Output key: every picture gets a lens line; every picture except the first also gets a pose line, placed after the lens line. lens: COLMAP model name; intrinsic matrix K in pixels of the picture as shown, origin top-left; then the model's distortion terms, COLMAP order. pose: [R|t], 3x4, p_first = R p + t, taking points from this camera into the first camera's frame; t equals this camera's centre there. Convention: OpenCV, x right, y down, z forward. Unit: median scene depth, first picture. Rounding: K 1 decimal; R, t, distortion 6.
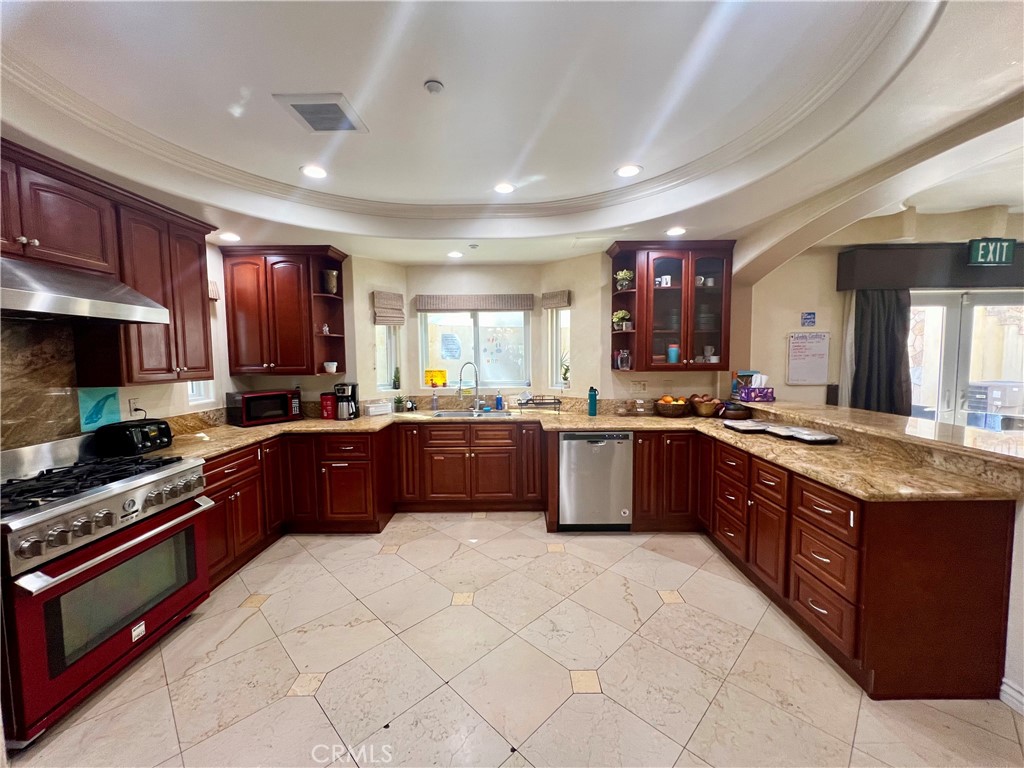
lens RADIAL K [[411.5, 0, 510.9], [0, 411.5, 380.6], [0, 0, 1]] dist [0.002497, -0.000082]
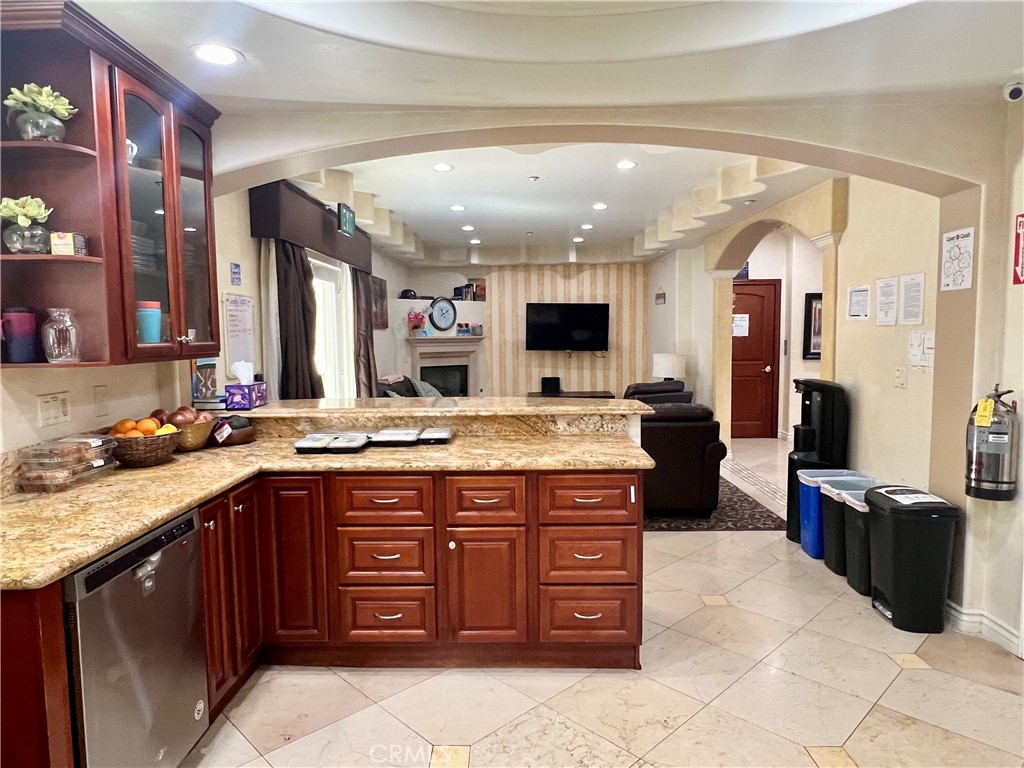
lens RADIAL K [[638.8, 0, 514.6], [0, 638.8, 386.7], [0, 0, 1]] dist [-0.002262, -0.001148]
pose [[0.013511, -0.076558, 0.996974, -0.302001], [0.076119, 0.994250, 0.075317, -0.018293], [-0.997007, 0.074871, 0.019261, 0.617575]]
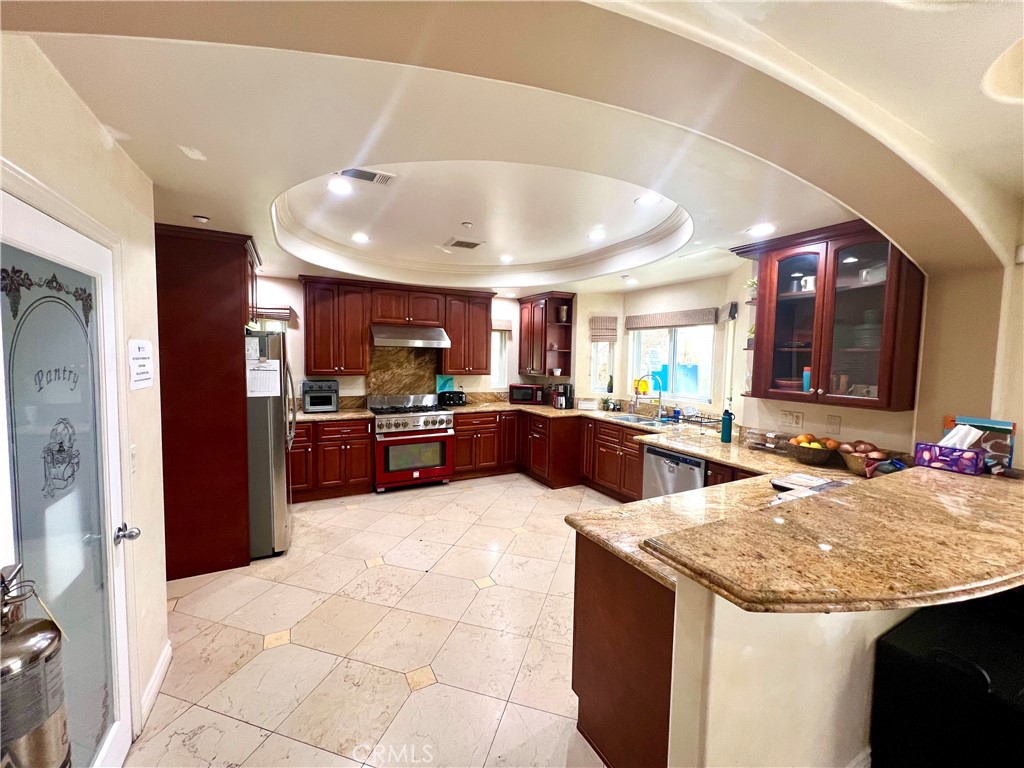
lens RADIAL K [[411.5, 0, 513.0], [0, 411.5, 380.3], [0, 0, 1]] dist [0.002497, -0.000082]
pose [[0.475332, 0.072911, -0.876780, 0.823268], [-0.079213, 0.996059, 0.039886, -0.052155], [0.876233, 0.050493, 0.479234, 0.168425]]
